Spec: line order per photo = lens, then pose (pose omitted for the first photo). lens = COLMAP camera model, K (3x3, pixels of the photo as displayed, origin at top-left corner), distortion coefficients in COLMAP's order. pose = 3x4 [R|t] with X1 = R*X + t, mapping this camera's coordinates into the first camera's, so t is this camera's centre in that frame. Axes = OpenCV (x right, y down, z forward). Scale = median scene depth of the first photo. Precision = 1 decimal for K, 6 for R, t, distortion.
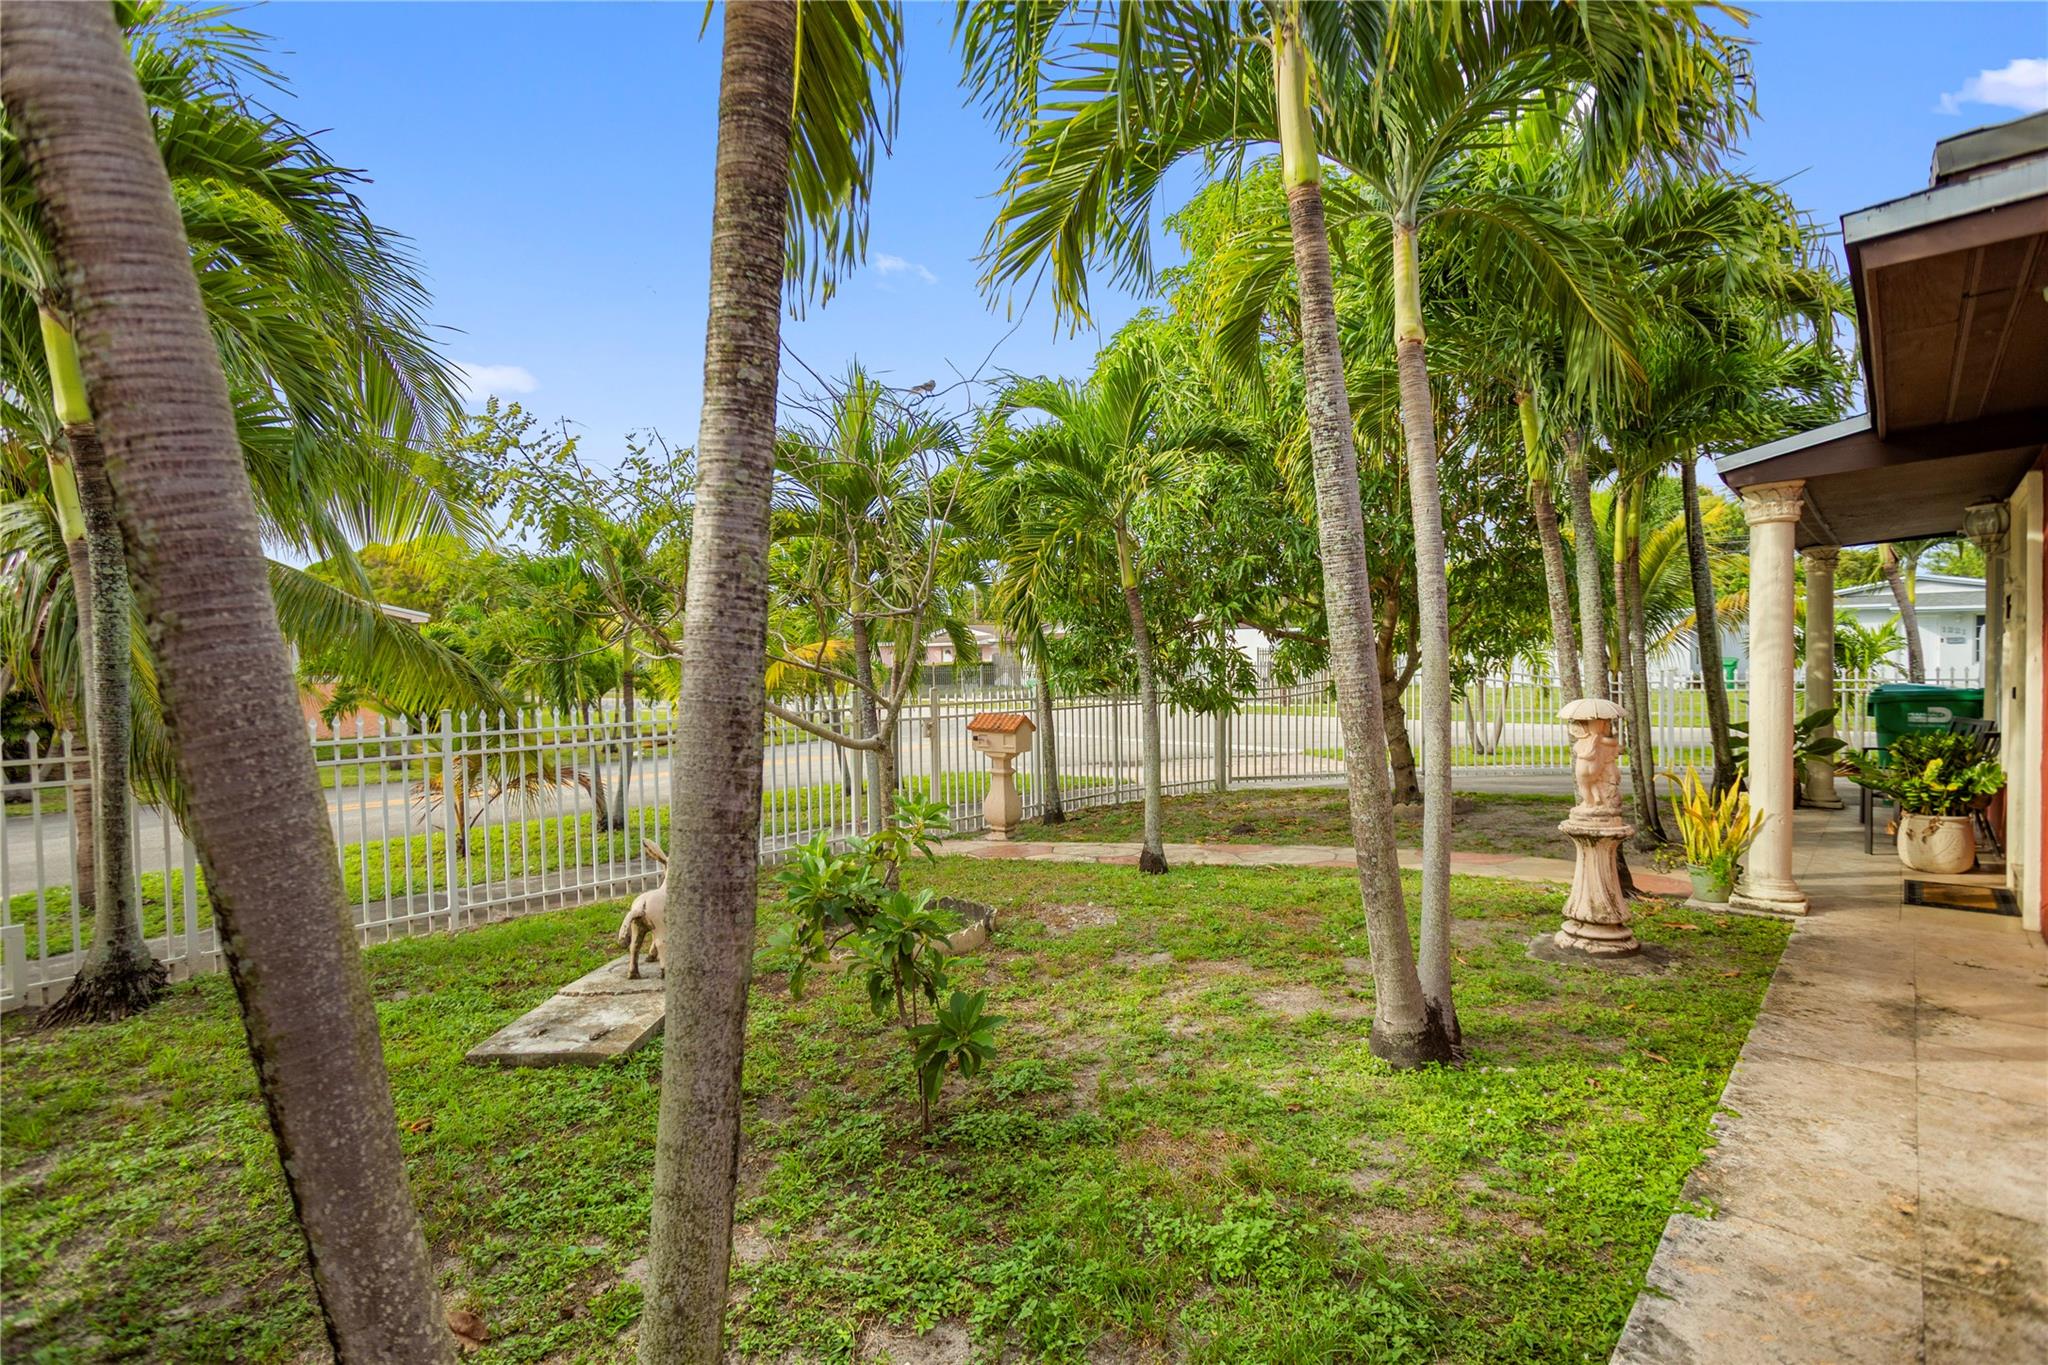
lens RADIAL K [[986.1, 0, 996.2], [0, 986.1, 690.2], [0, 0, 1]] dist [-0.049340, 0.045413]
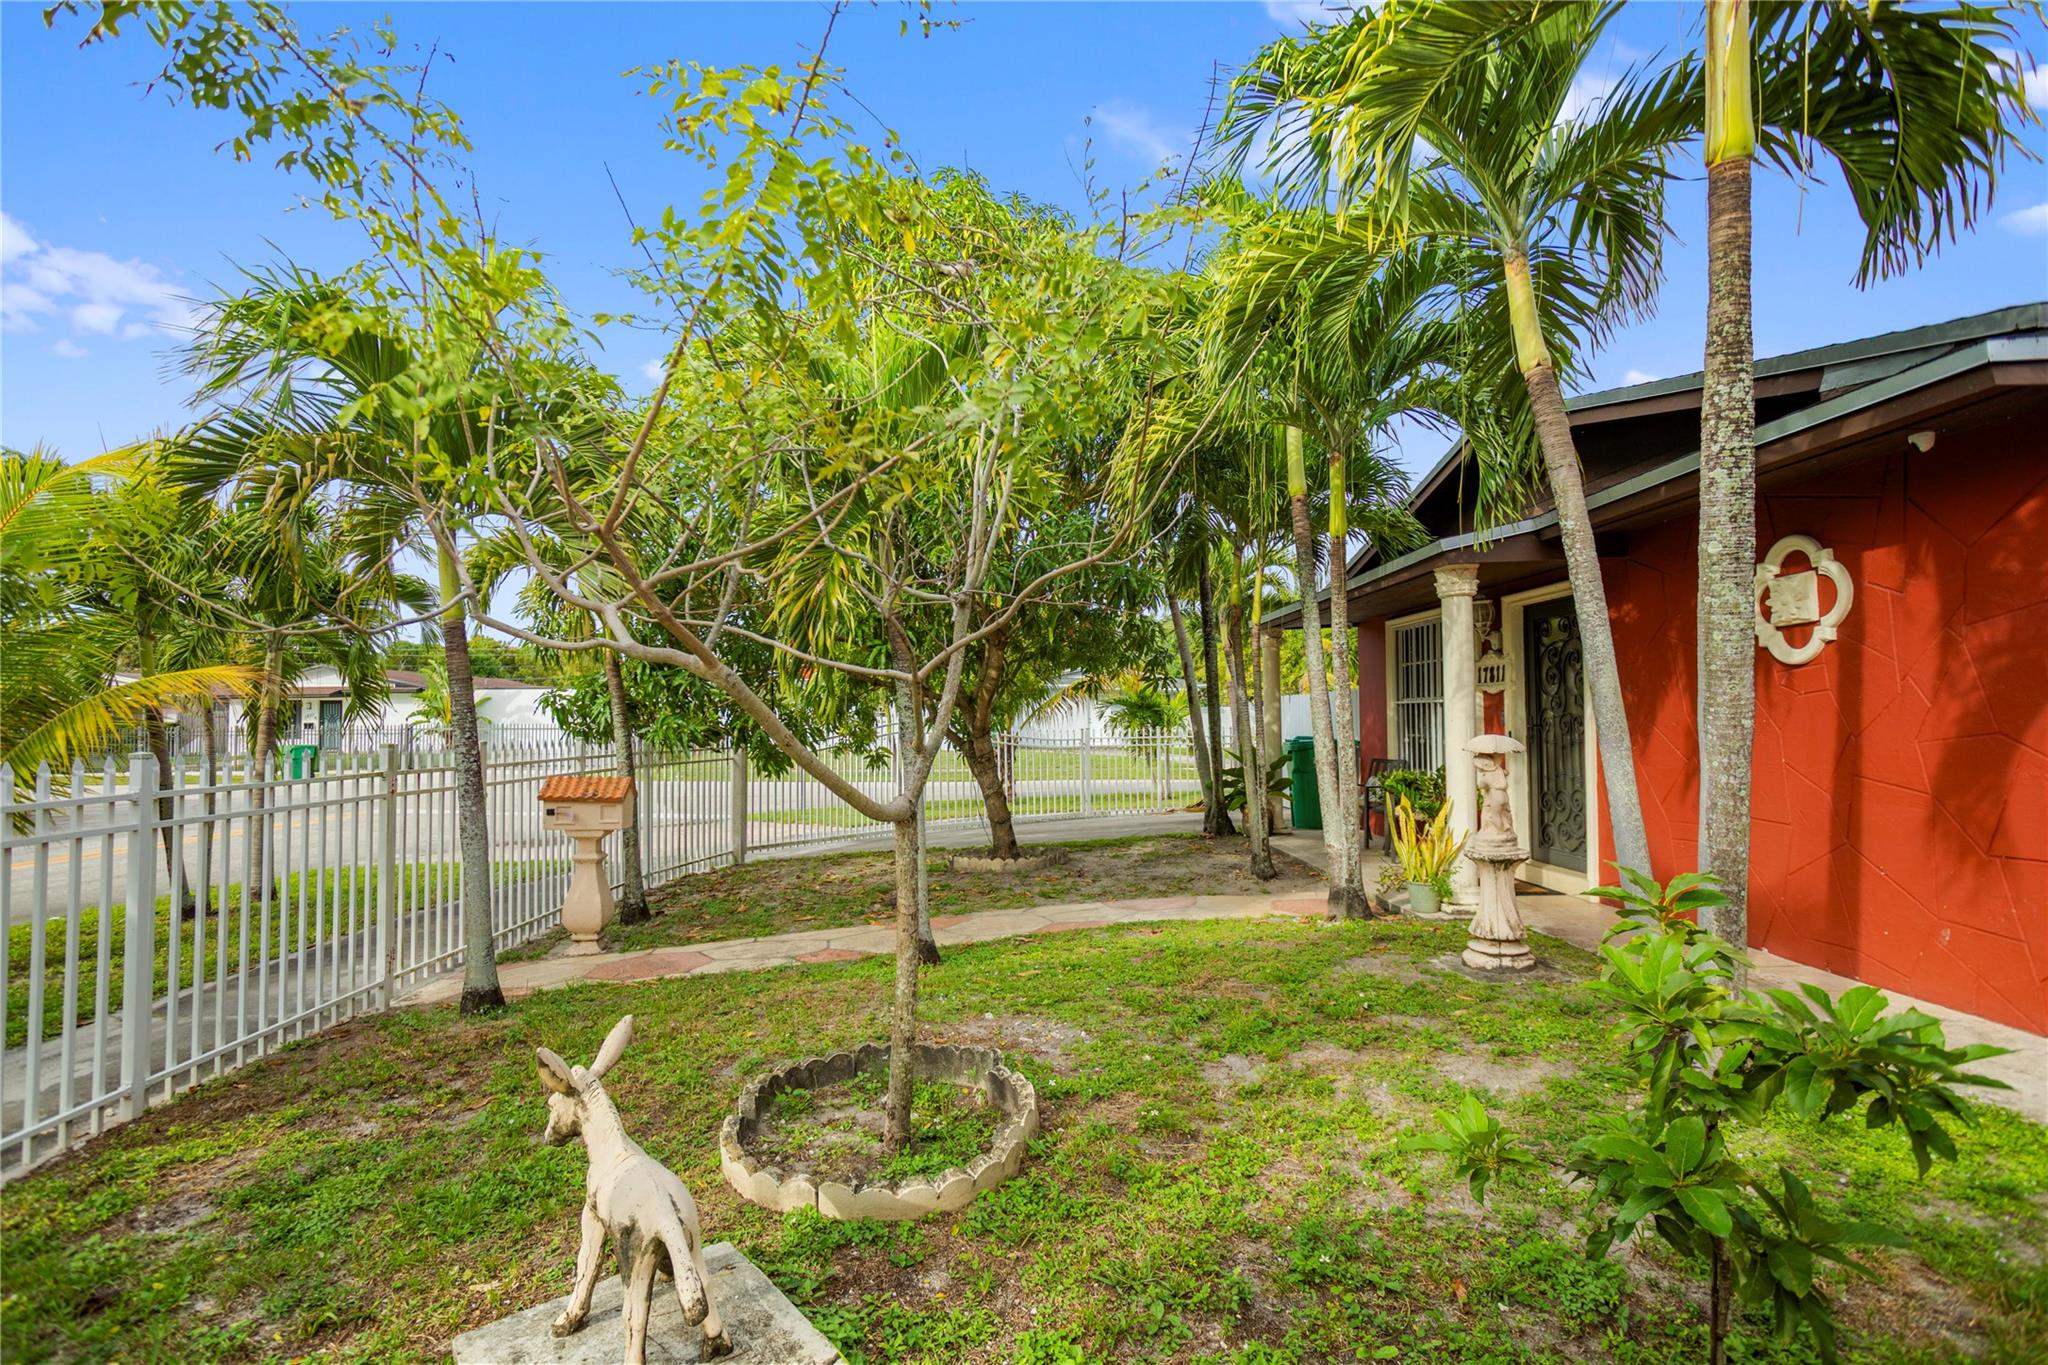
lens RADIAL K [[986.1, 0, 996.2], [0, 986.1, 690.2], [0, 0, 1]] dist [-0.049340, 0.045413]
pose [[0.737182, 0.034135, 0.674832, -0.264235], [0.011696, 0.997929, -0.063255, 0.009691], [-0.675594, 0.054523, 0.735255, 0.268465]]
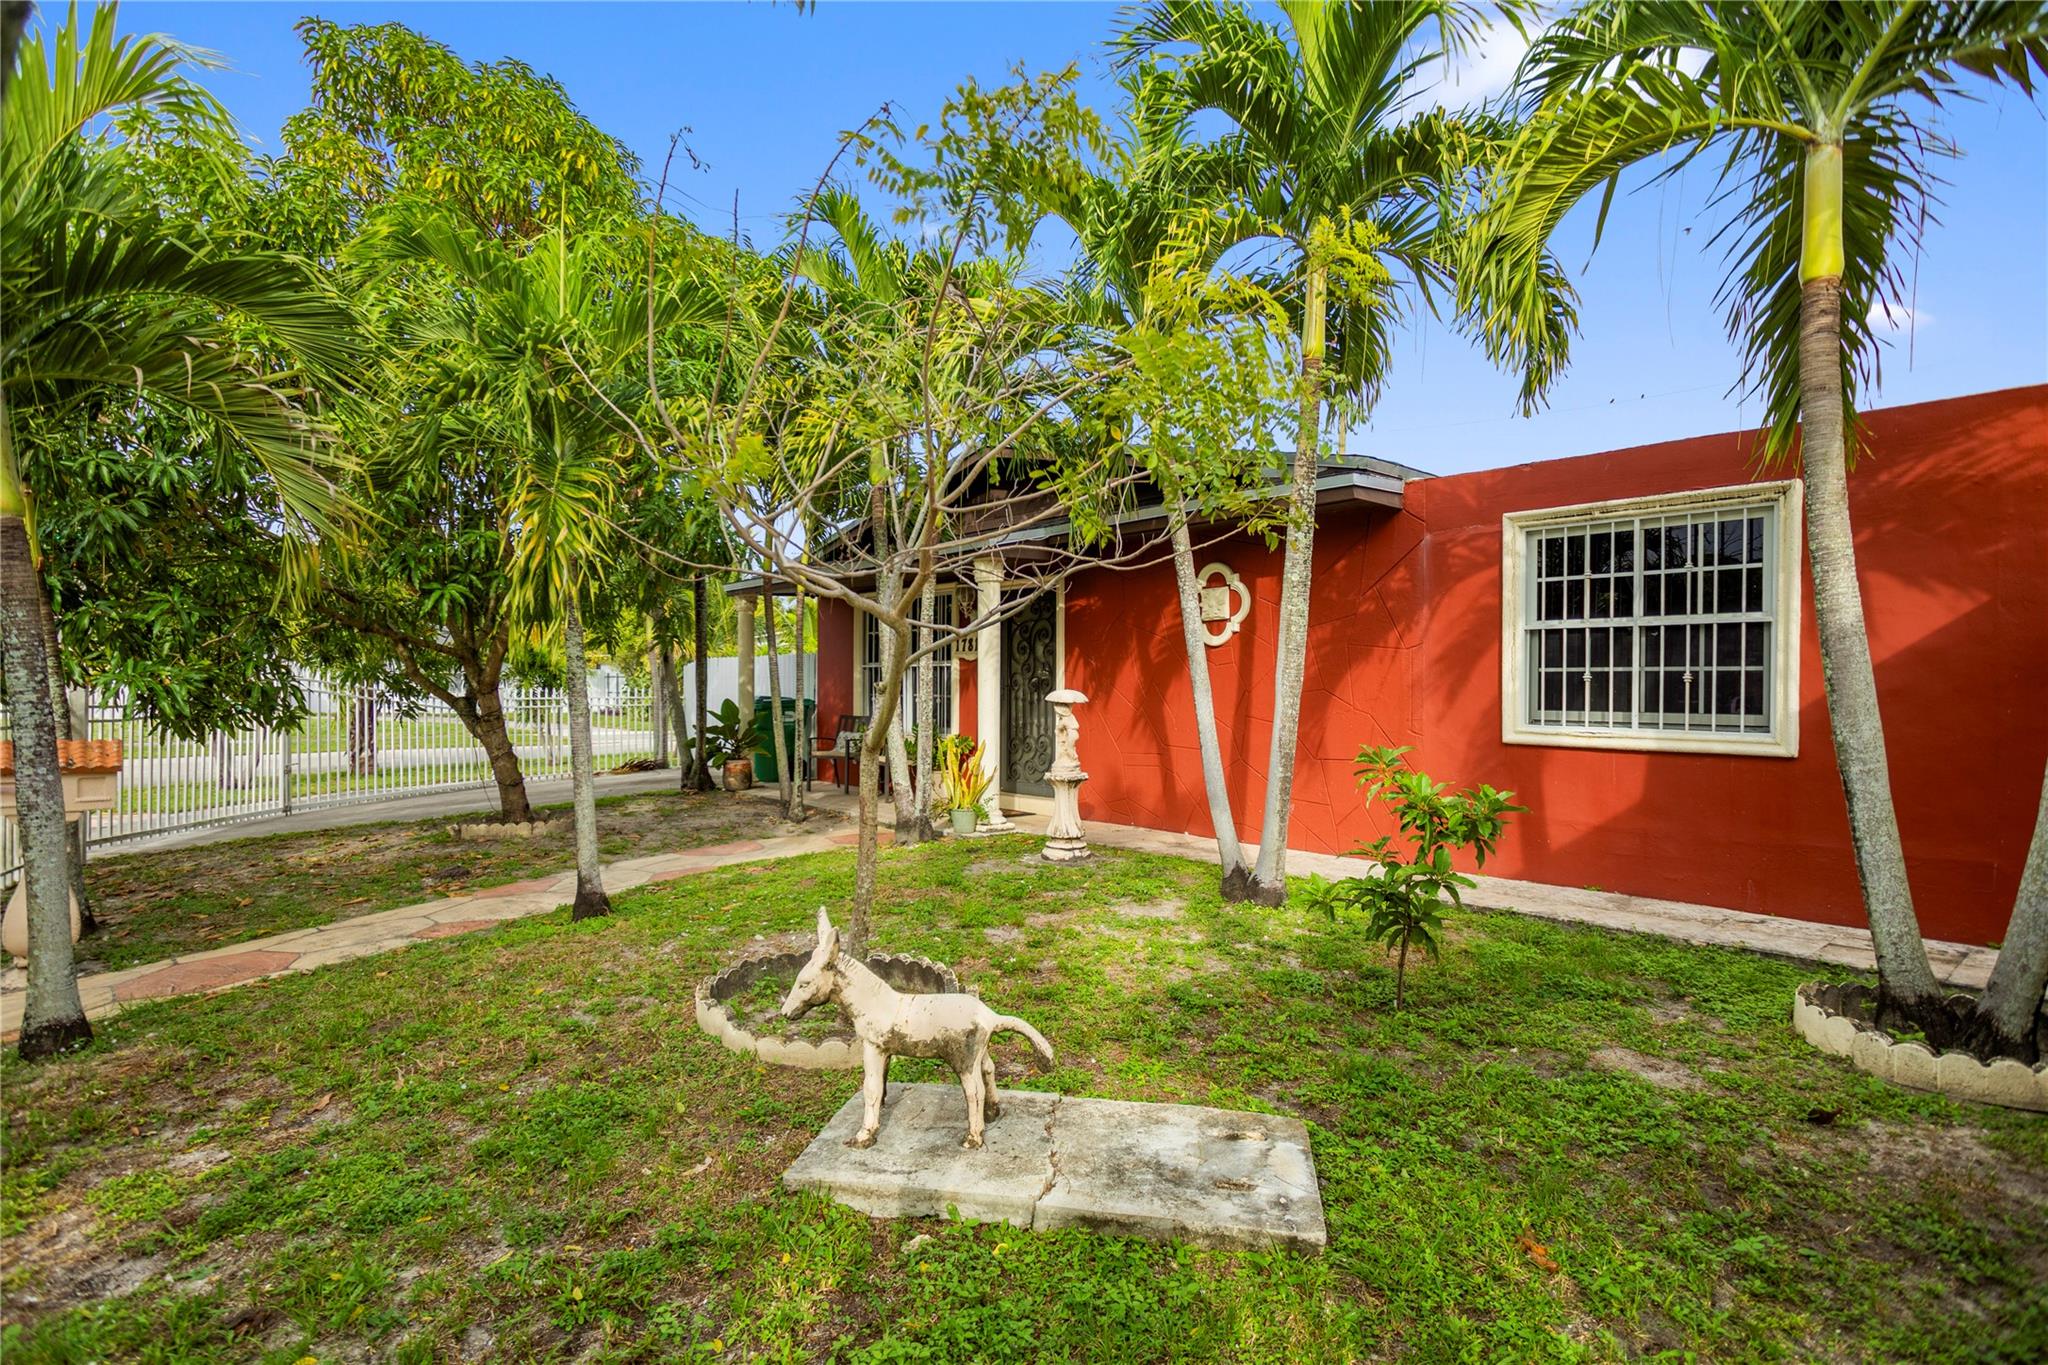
lens RADIAL K [[986.1, 0, 996.2], [0, 986.1, 690.2], [0, 0, 1]] dist [-0.049340, 0.045413]
pose [[0.168326, 0.014914, 0.985619, -0.435068], [0.018816, 0.999655, -0.018340, 0.016212], [-0.985552, 0.021633, 0.167987, 0.406339]]
